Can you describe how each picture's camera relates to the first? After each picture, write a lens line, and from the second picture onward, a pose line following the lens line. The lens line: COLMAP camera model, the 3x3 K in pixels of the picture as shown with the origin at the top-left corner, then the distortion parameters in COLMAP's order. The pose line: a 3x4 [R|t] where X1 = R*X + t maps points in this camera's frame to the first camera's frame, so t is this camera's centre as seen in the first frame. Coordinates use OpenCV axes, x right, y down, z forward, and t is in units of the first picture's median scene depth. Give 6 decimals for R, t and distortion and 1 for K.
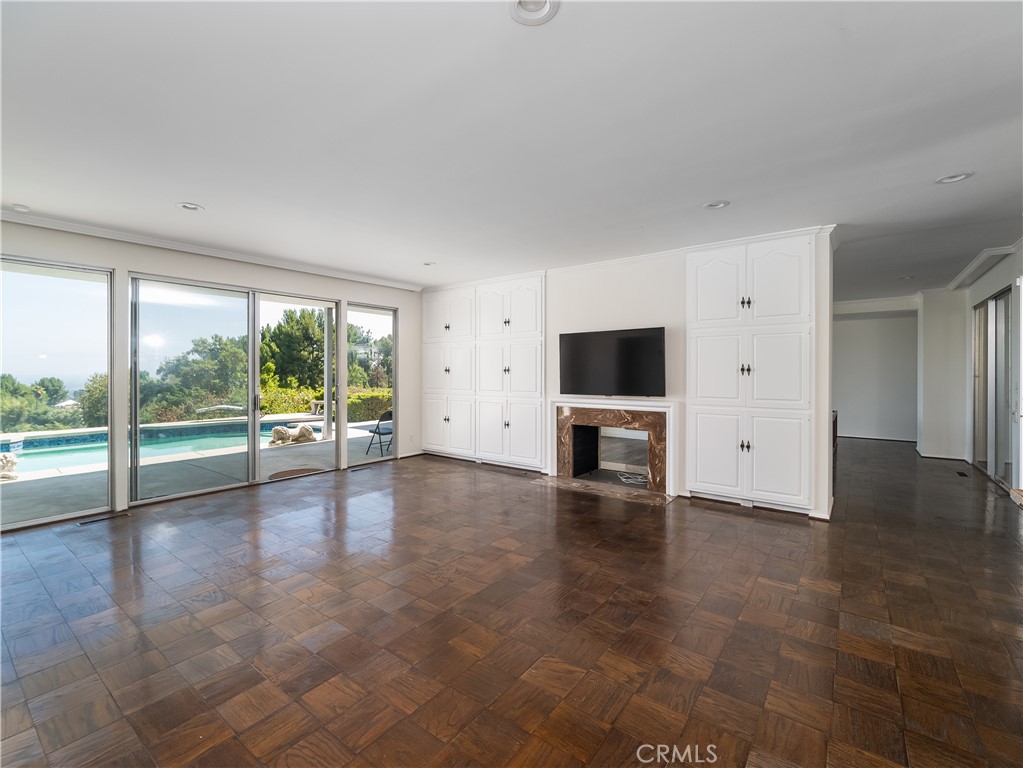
lens RADIAL K [[453.9, 0, 509.8], [0, 453.9, 375.3], [0, 0, 1]] dist [-0.002084, -0.000486]
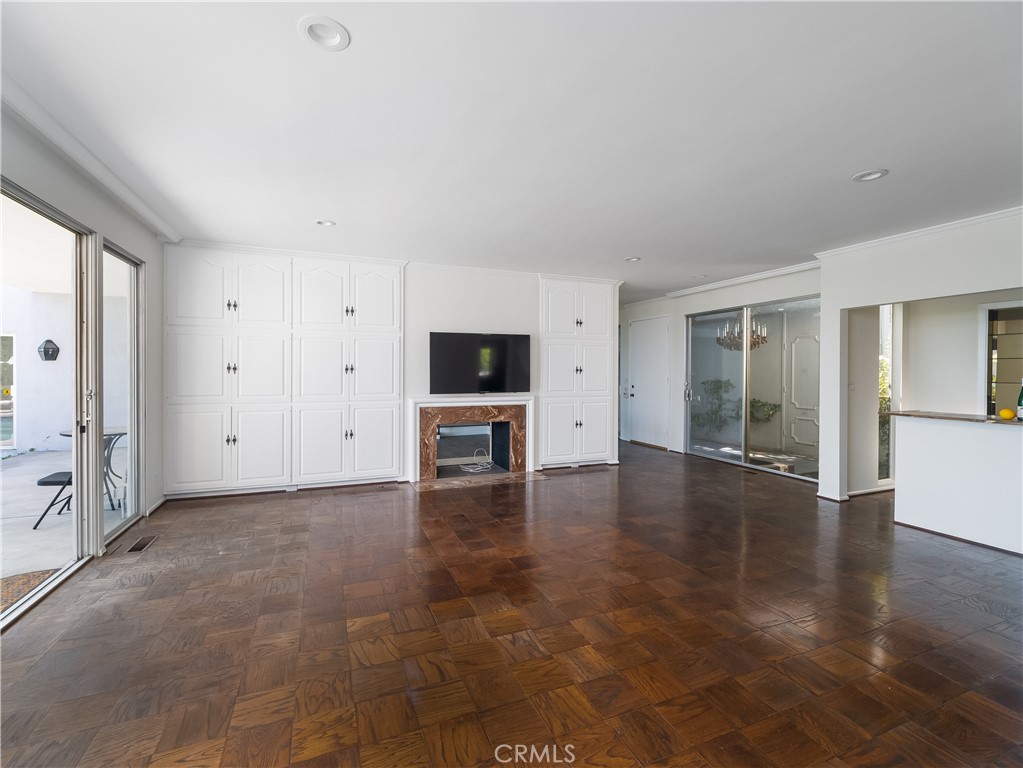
lens RADIAL K [[453.9, 0, 505.3], [0, 453.9, 377.9], [0, 0, 1]] dist [-0.002084, -0.000486]
pose [[0.517973, -0.010172, 0.855336, -0.677941], [0.003547, 0.999946, 0.009743, -0.002408], [-0.855390, -0.002013, 0.517981, 0.389706]]
